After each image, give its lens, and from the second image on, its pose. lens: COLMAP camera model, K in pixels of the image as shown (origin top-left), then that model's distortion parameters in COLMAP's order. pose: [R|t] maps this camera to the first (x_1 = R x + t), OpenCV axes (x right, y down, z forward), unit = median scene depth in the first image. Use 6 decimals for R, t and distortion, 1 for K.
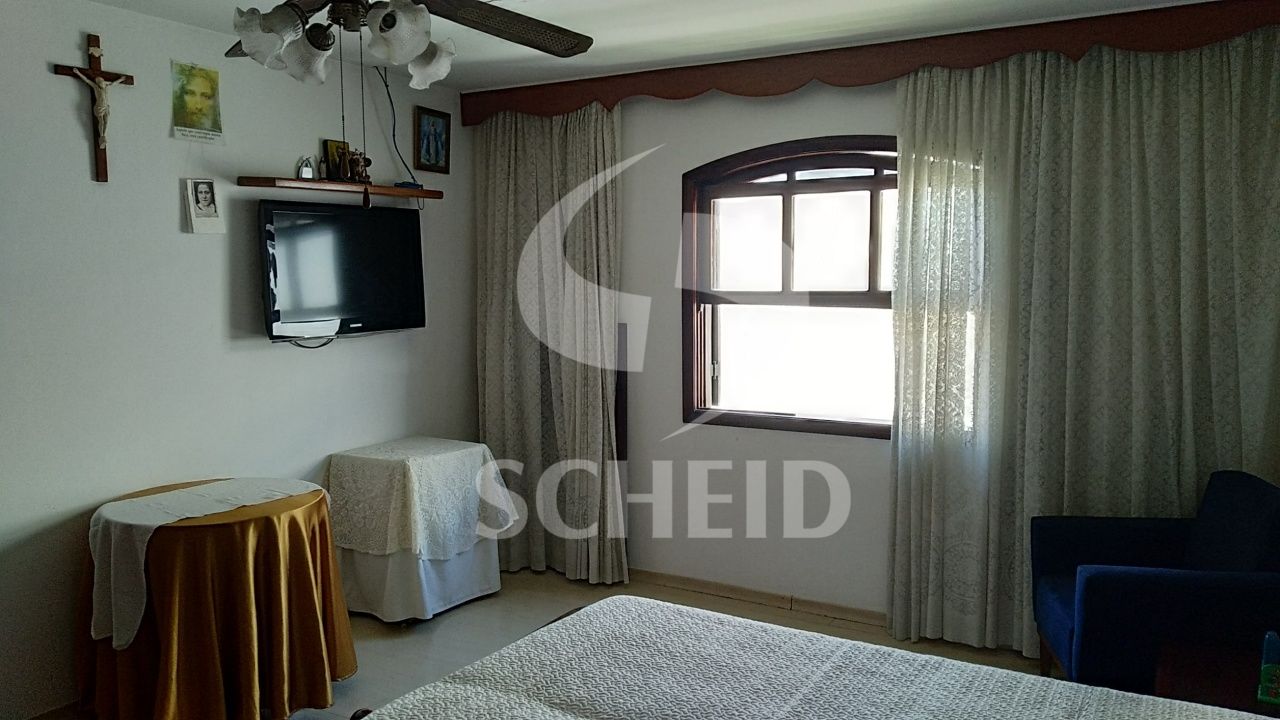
lens RADIAL K [[981.6, 0, 636.7], [0, 981.6, 360.6], [0, 0, 1]] dist [0.040923, -0.010850]
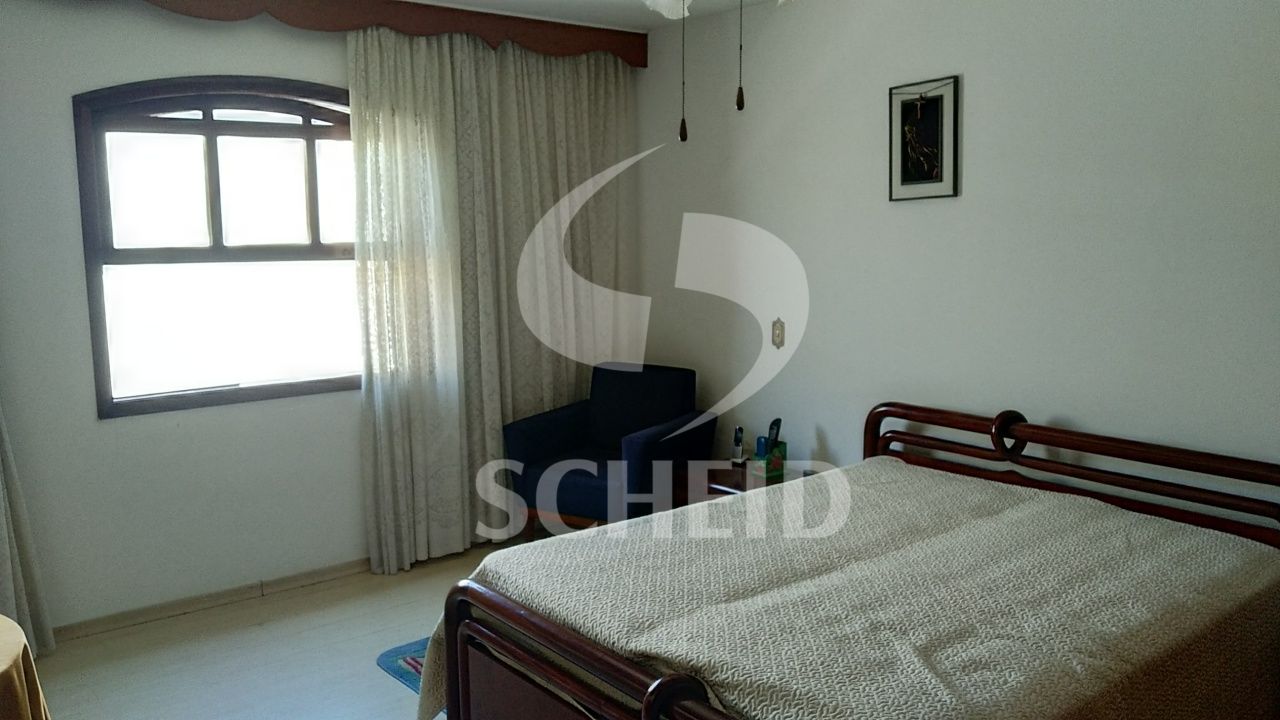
lens RADIAL K [[981.6, 0, 637.5], [0, 981.6, 356.9], [0, 0, 1]] dist [0.040923, -0.010850]
pose [[0.379112, -0.123868, 0.917023, -0.554345], [0.099204, 0.990729, 0.092812, -0.018151], [-0.920018, 0.055786, 0.387886, 0.329391]]
